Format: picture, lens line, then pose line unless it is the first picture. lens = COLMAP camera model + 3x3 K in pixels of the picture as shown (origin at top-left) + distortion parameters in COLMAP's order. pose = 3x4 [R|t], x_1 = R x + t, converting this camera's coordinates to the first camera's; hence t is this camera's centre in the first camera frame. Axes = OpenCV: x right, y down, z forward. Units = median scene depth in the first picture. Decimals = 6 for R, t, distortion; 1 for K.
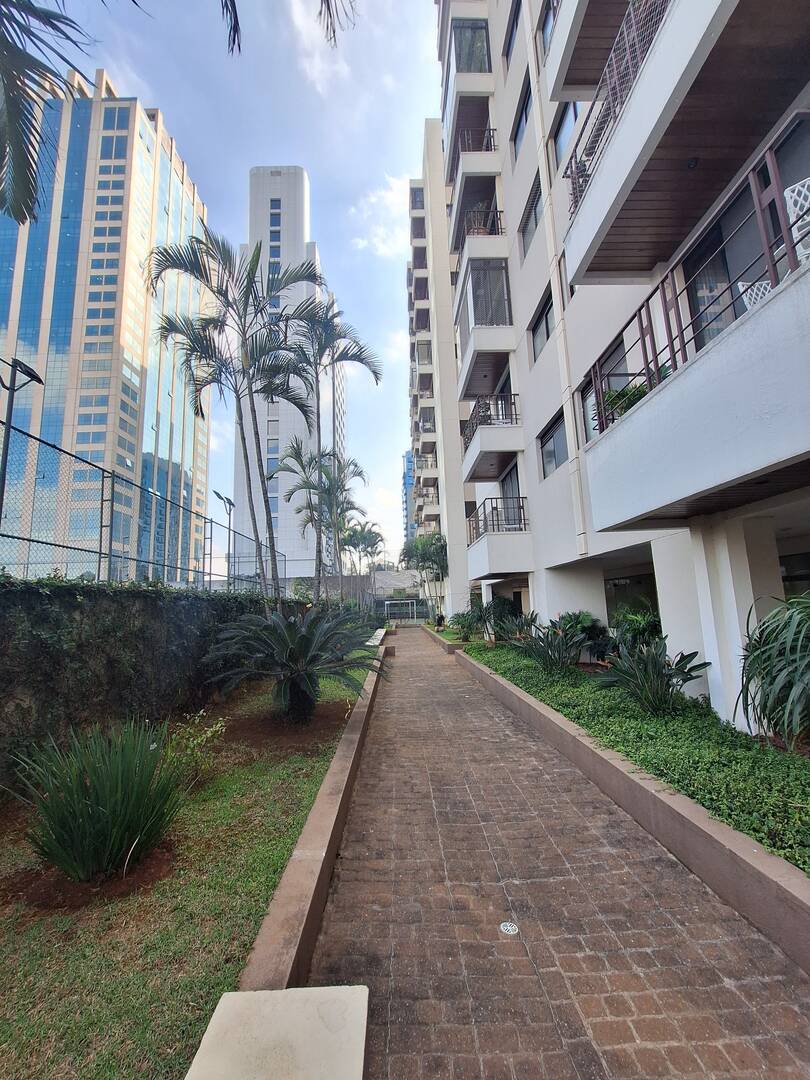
lens RADIAL K [[426.8, 0, 405.4], [0, 426.8, 540.2], [0, 0, 1]] dist [-0.000325, -0.000023]
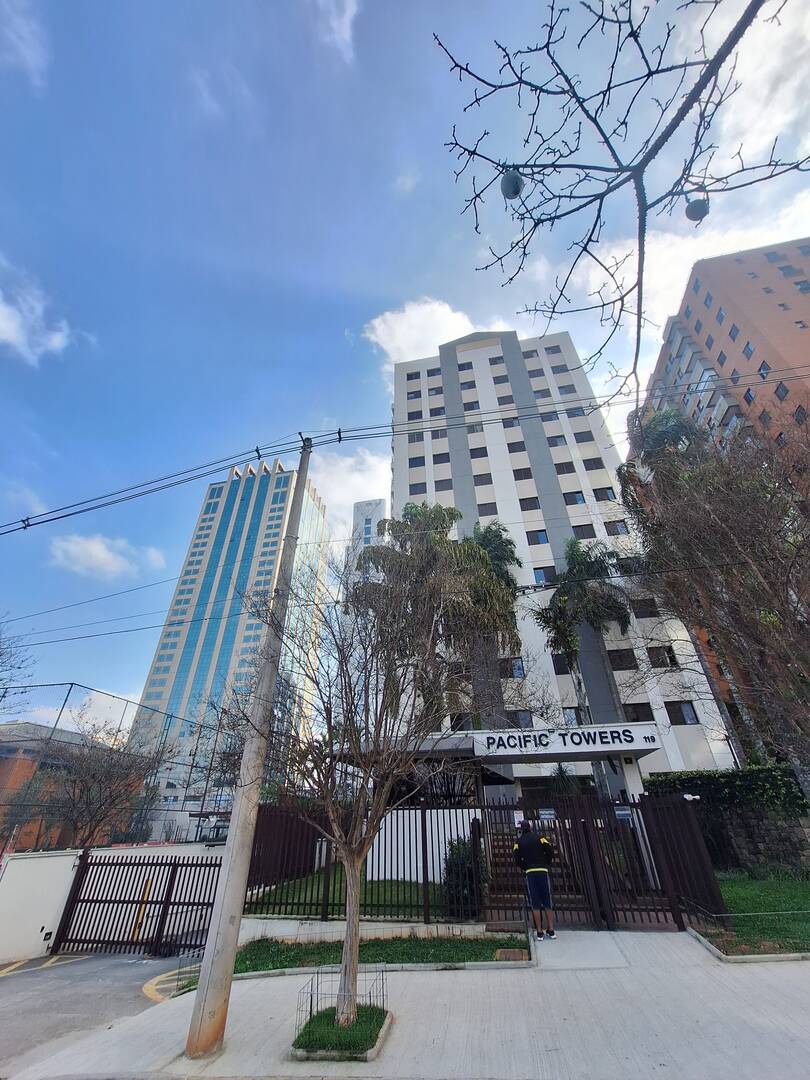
lens RADIAL K [[426.8, 0, 404.3], [0, 426.8, 541.6], [0, 0, 1]] dist [-0.000325, -0.000023]
pose [[0.956723, -0.140502, -0.254834, 0.191273], [0.021575, 0.907556, -0.419377, -0.047691], [0.290199, 0.395729, 0.871311, -0.251243]]
